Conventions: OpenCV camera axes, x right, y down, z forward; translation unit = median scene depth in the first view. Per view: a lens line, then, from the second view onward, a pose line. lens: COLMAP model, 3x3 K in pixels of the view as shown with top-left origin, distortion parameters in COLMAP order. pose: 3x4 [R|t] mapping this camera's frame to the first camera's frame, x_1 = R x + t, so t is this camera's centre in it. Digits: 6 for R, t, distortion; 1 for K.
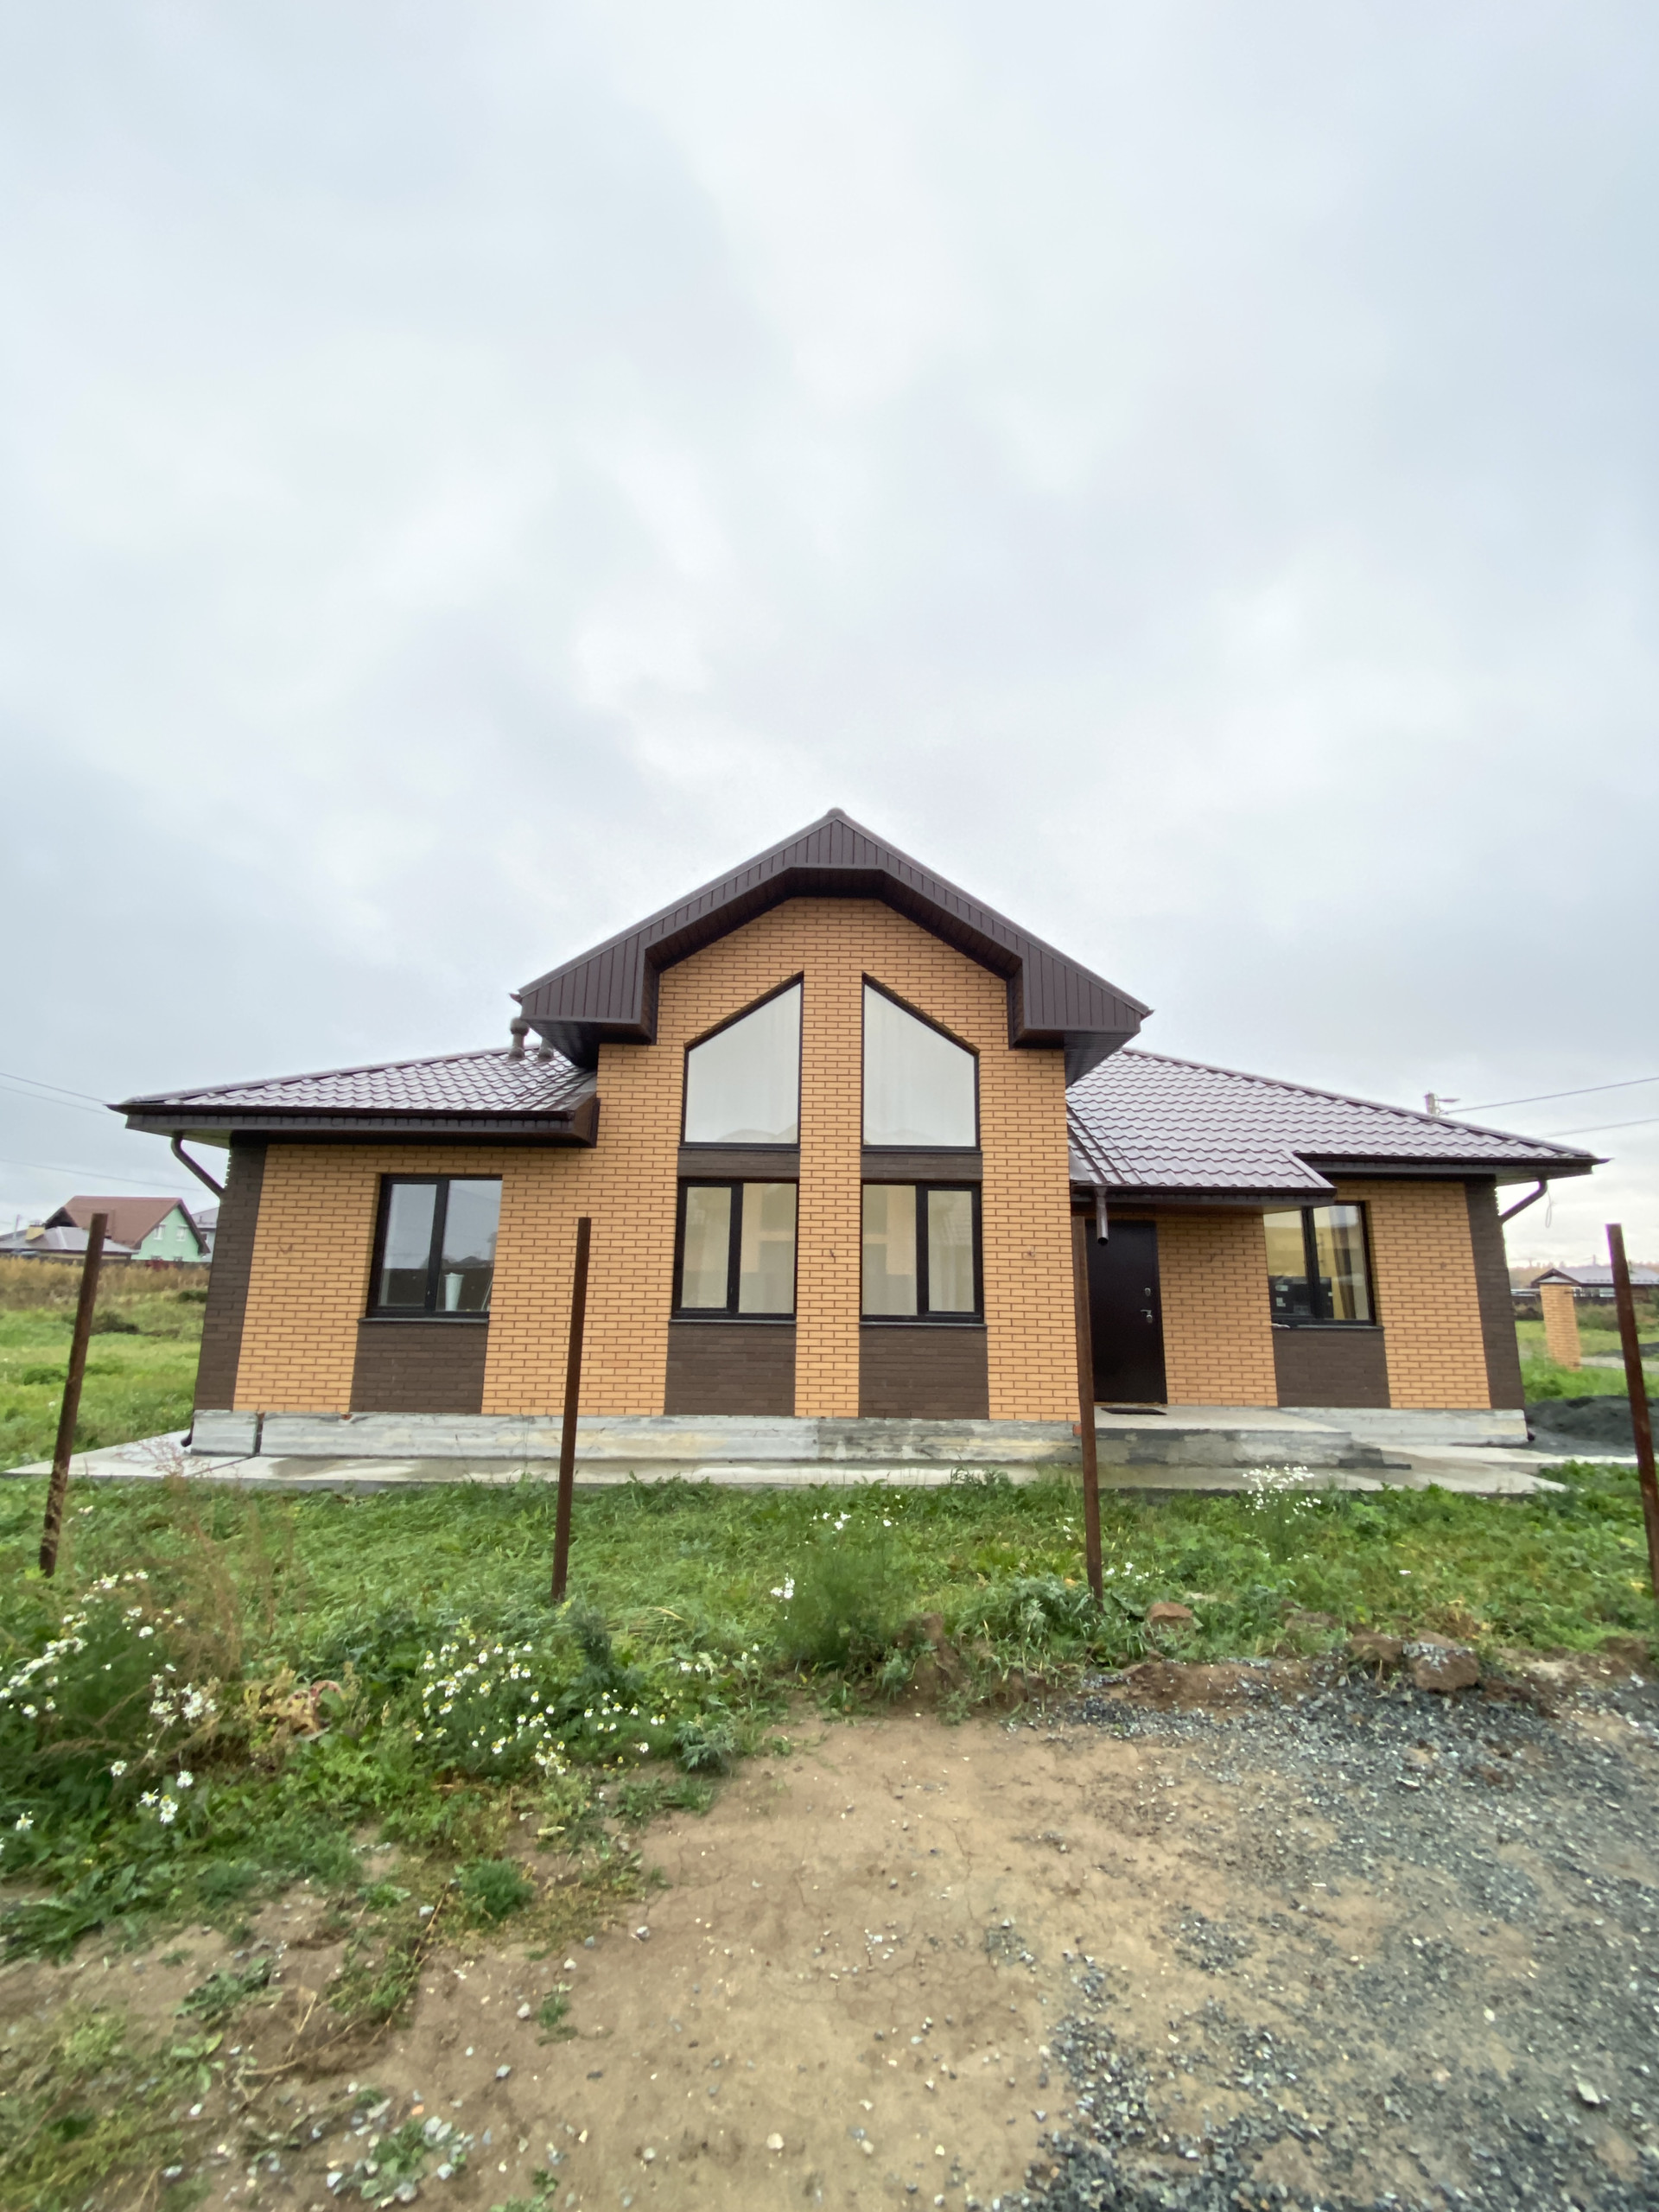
lens RADIAL K [[890.7, 0, 829.5], [0, 890.7, 1106.0], [0, 0, 1]] dist [0.010137, -0.016145]
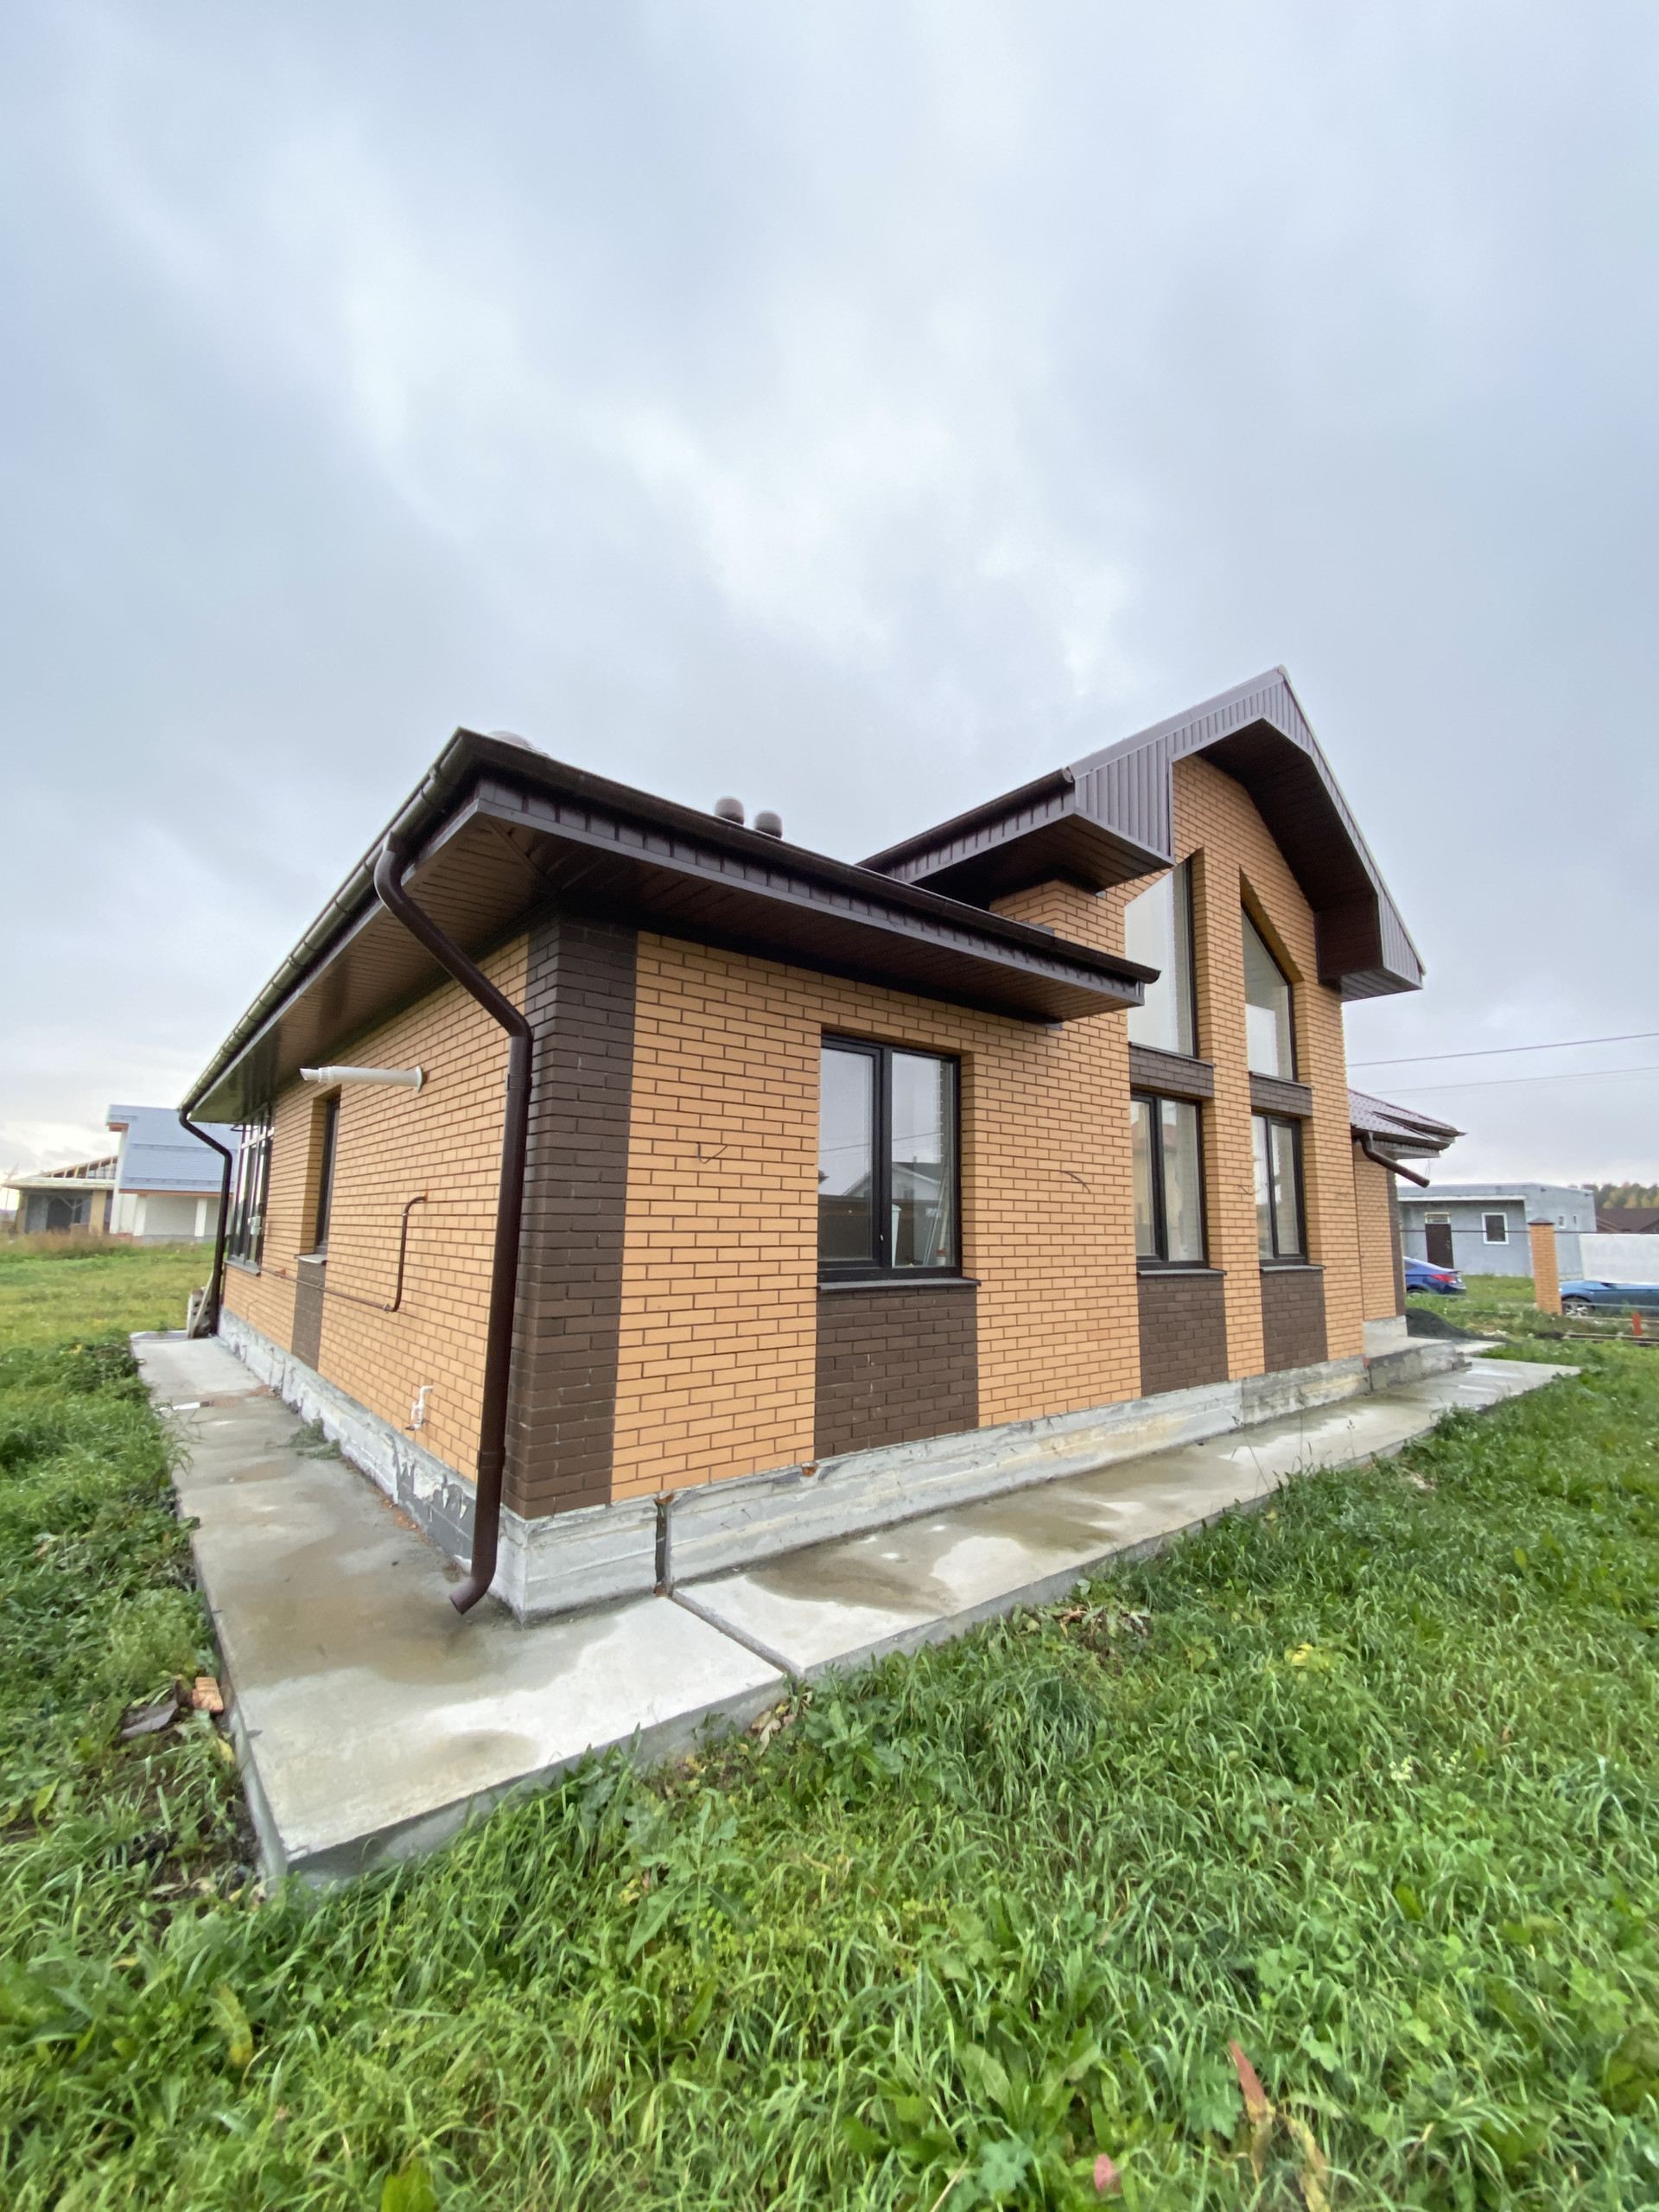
lens RADIAL K [[882.3, 0, 829.5], [0, 882.3, 1106.0], [0, 0, 1]] dist [0.081419, -0.015355]
pose [[0.770211, 0.083704, 0.632273, -0.865704], [-0.139502, 0.989456, 0.038946, 0.106258], [-0.622346, -0.118199, 0.773766, 0.586030]]
